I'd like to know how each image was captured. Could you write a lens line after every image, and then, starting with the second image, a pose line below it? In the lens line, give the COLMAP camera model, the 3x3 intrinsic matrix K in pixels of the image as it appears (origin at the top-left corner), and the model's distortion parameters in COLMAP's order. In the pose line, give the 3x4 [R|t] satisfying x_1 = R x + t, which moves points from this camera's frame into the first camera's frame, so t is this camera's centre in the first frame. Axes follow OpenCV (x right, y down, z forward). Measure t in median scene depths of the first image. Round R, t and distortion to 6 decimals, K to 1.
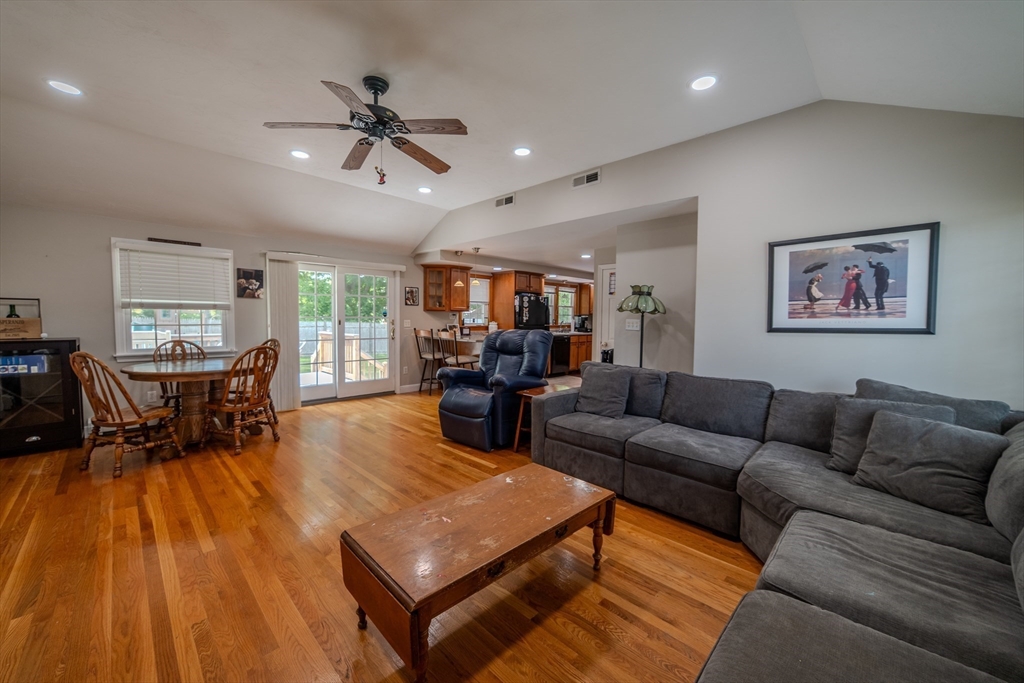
lens RADIAL K [[401.4, 0, 507.5], [0, 401.4, 339.8], [0, 0, 1]] dist [-0.009553, 0.003064]
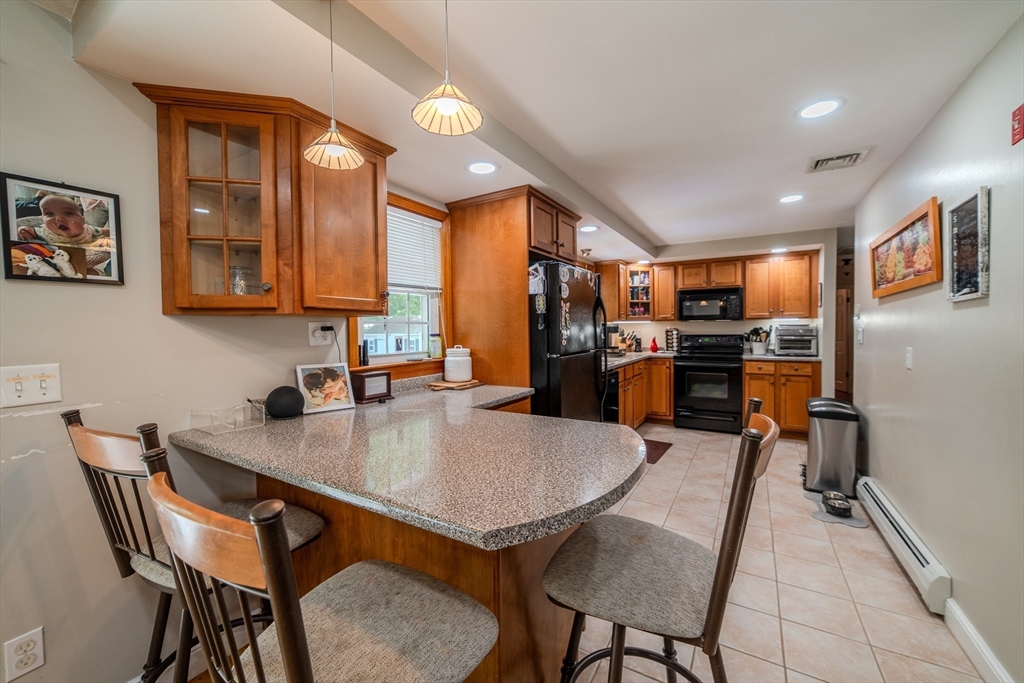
lens RADIAL K [[401.4, 0, 513.7], [0, 401.4, 341.7], [0, 0, 1]] dist [-0.009553, 0.003064]
pose [[0.966914, -0.033865, 0.252844, -0.079963], [0.039877, 0.999030, -0.018689, -0.042849], [-0.251966, 0.028154, 0.967327, 0.704489]]
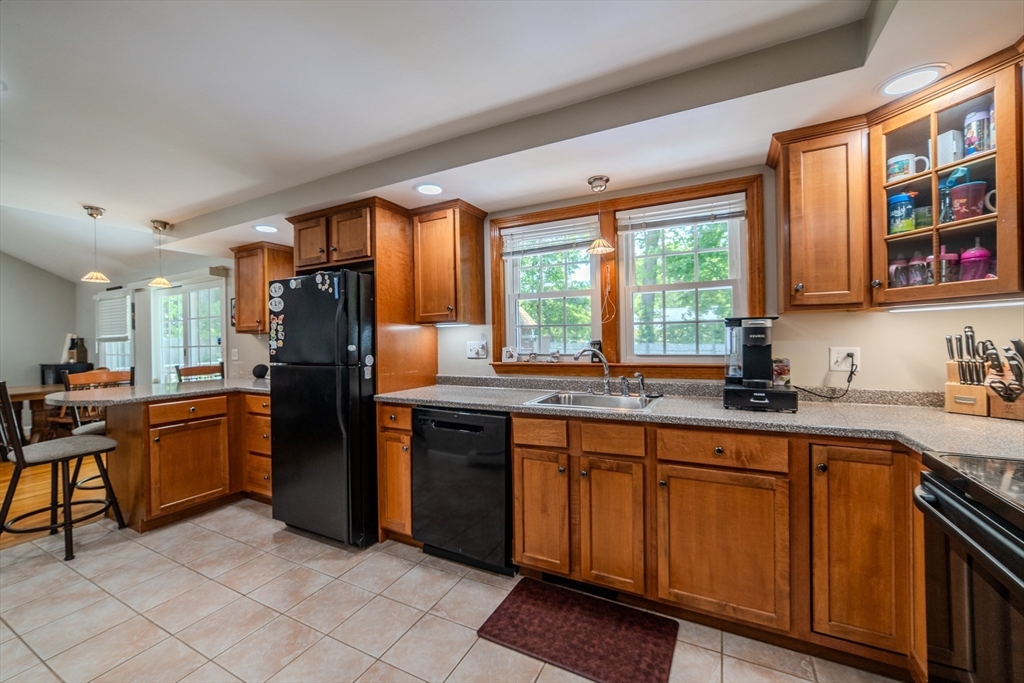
lens RADIAL K [[401.4, 0, 501.7], [0, 401.4, 340.9], [0, 0, 1]] dist [-0.009553, 0.003064]
pose [[0.313281, -0.015321, -0.949537, 0.443666], [-0.032269, 0.999121, -0.026768, -0.054063], [0.949112, 0.039027, 0.312511, 1.090577]]
